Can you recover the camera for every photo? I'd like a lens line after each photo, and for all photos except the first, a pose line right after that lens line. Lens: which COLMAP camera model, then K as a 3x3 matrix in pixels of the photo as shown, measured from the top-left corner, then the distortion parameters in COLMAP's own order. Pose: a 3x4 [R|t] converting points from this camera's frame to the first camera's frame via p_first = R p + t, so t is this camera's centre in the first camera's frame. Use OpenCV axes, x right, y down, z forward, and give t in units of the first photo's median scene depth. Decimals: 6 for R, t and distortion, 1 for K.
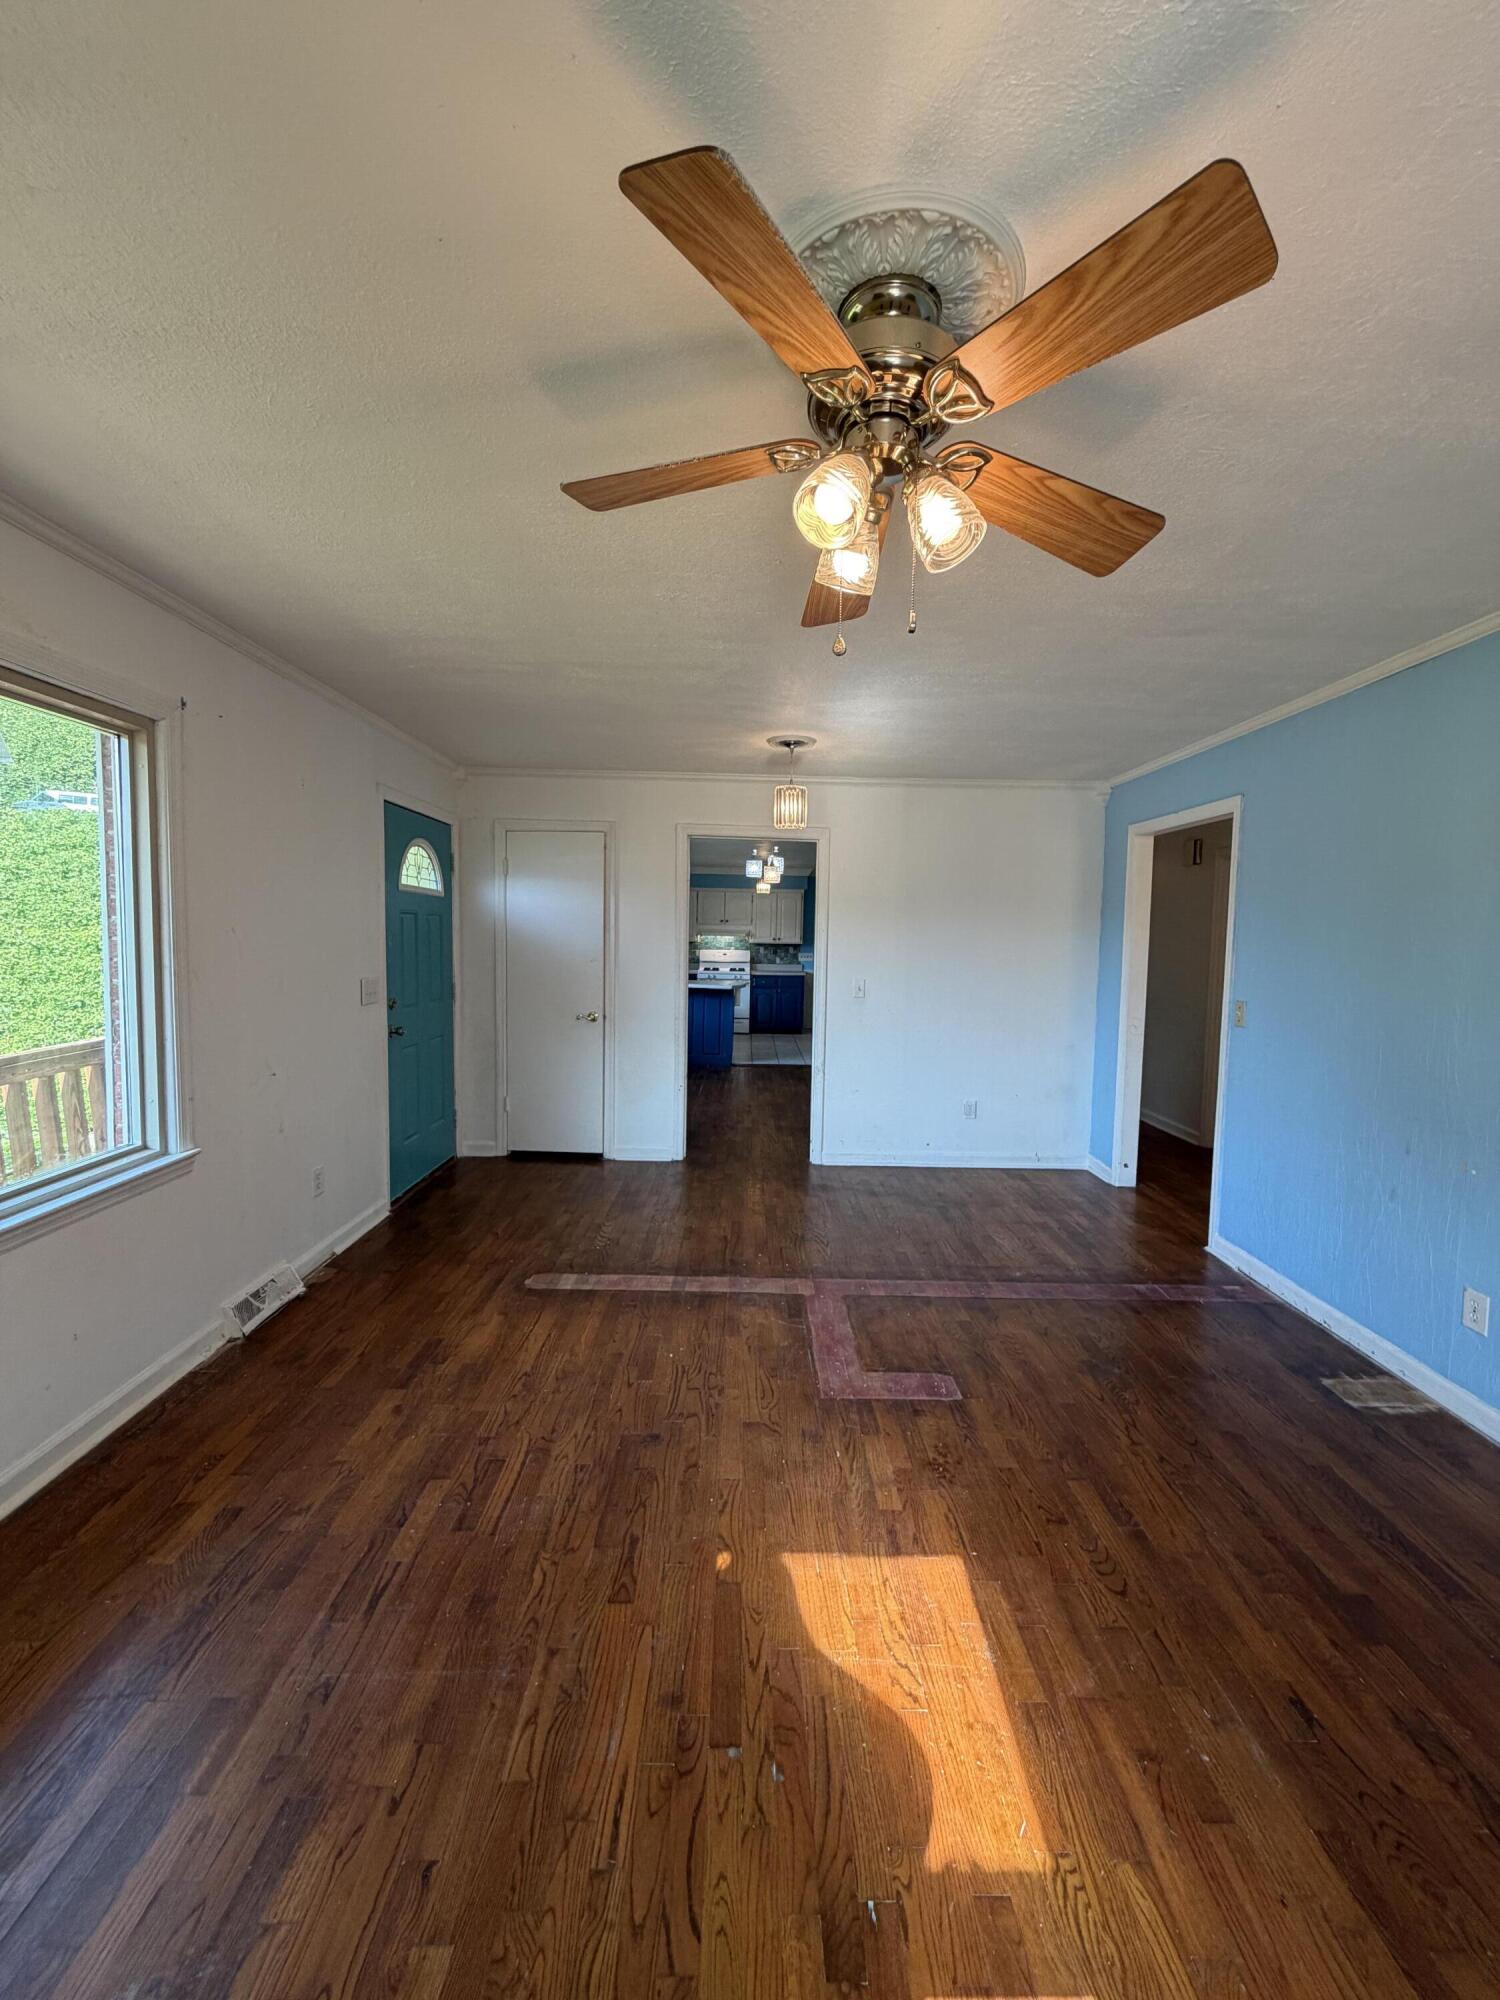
lens RADIAL K [[801.0, 0, 757.8], [0, 801.0, 990.7], [0, 0, 1]] dist [0.000646, 0.000580]
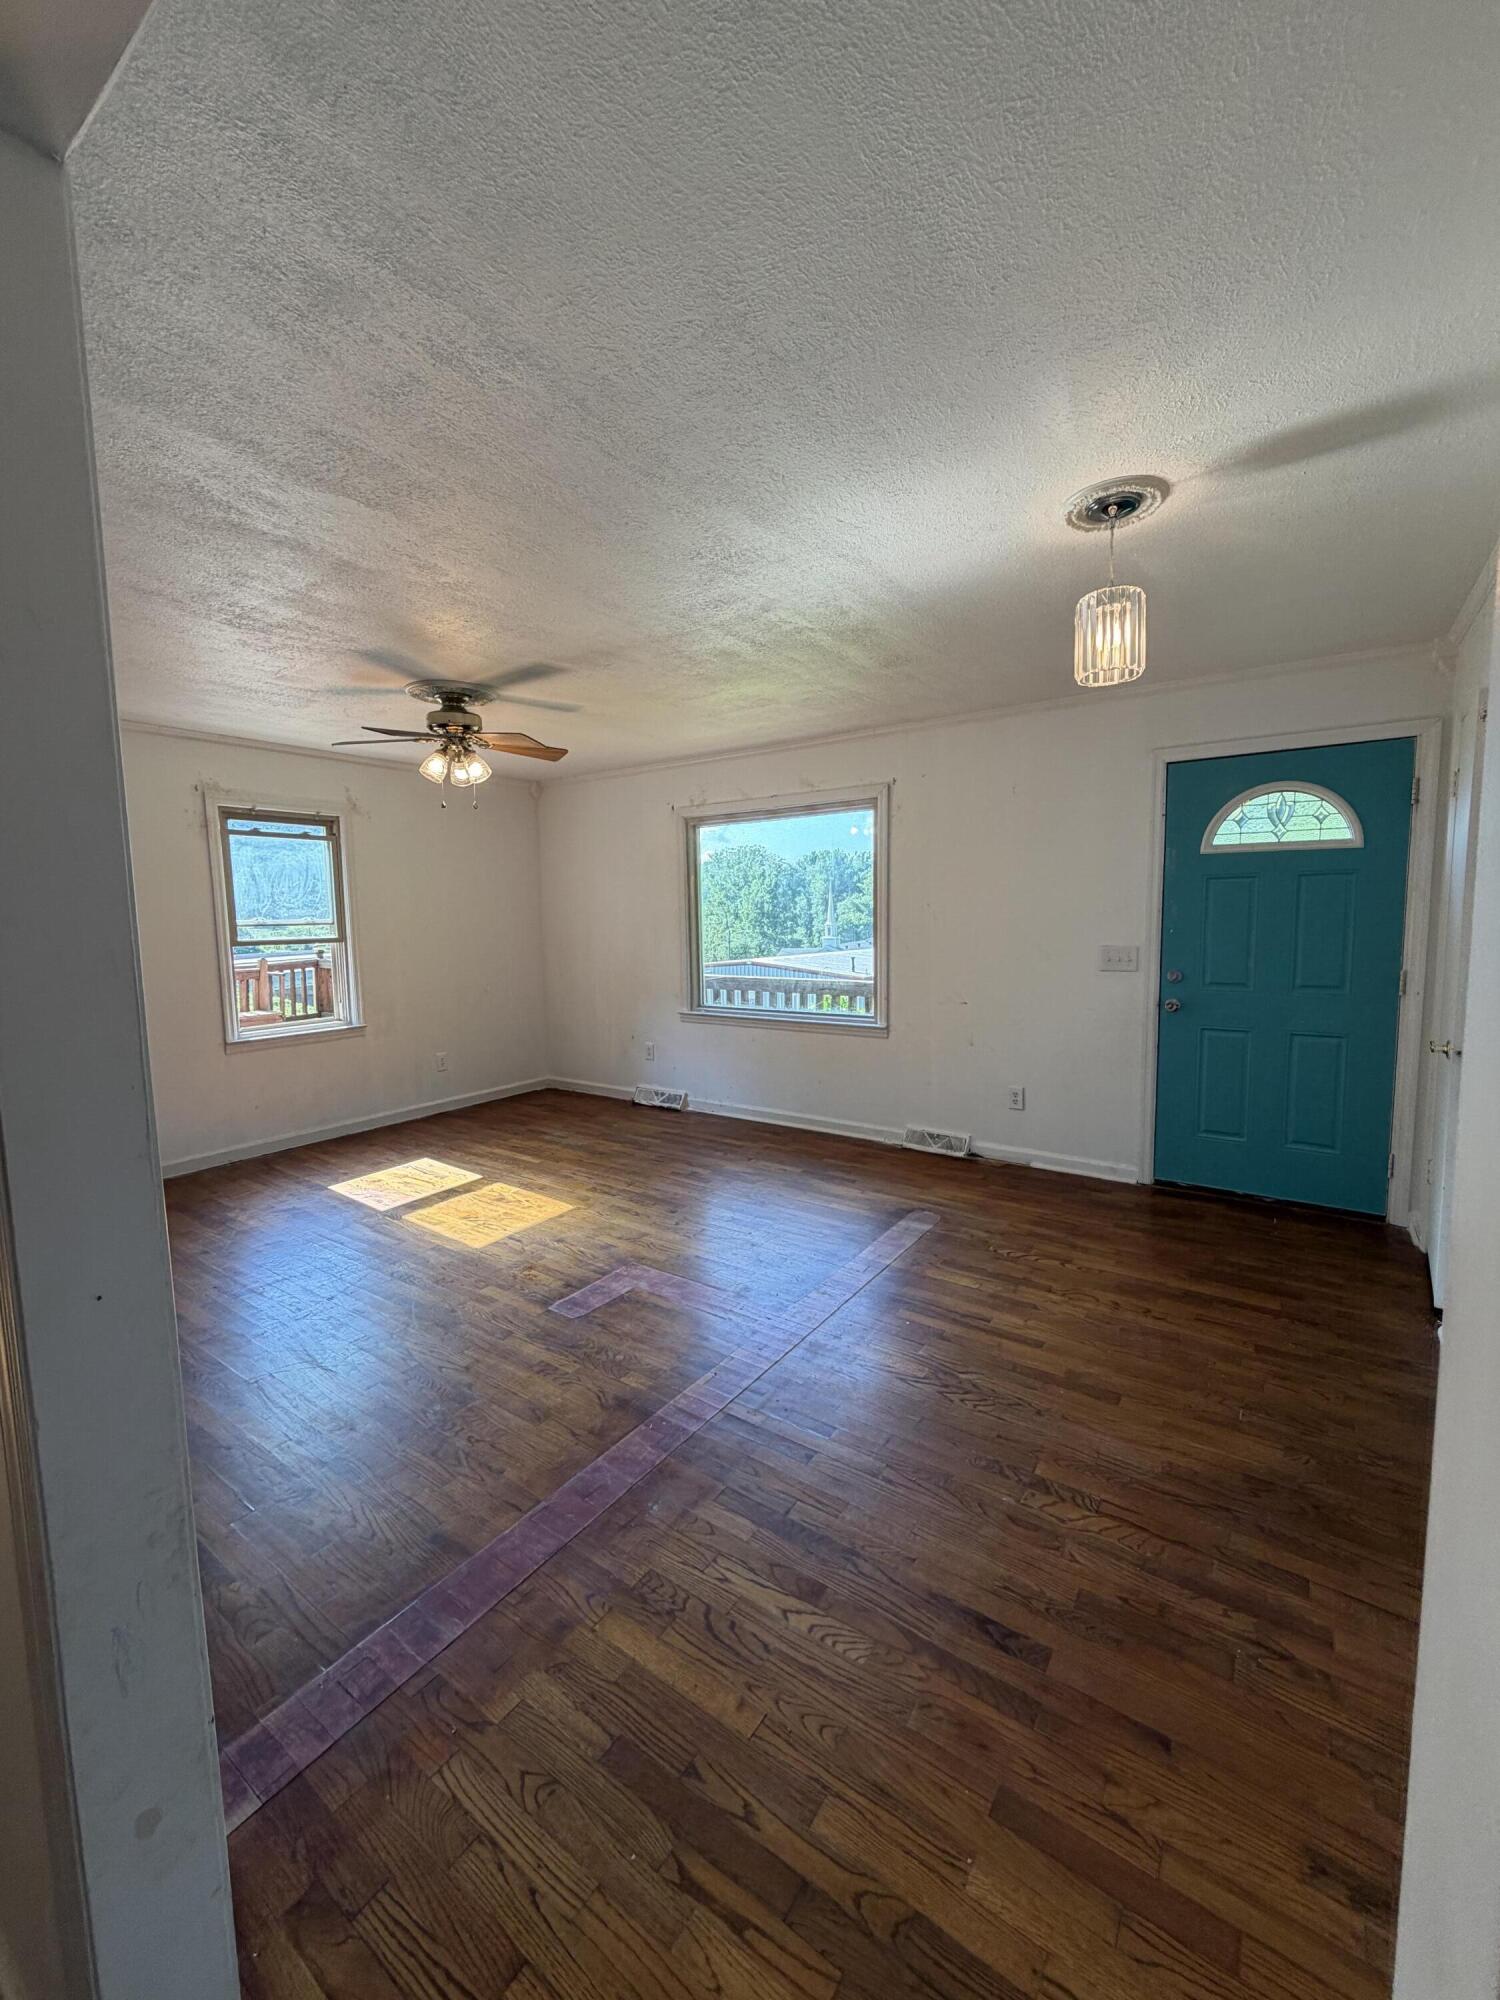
lens RADIAL K [[801.0, 0, 758.4], [0, 801.0, 996.2], [0, 0, 1]] dist [0.000646, 0.000580]
pose [[-0.581775, 0.081158, -0.809291, 0.937992], [-0.048633, 0.989758, 0.134216, -0.103553], [0.811895, 0.117442, -0.571869, 1.776533]]
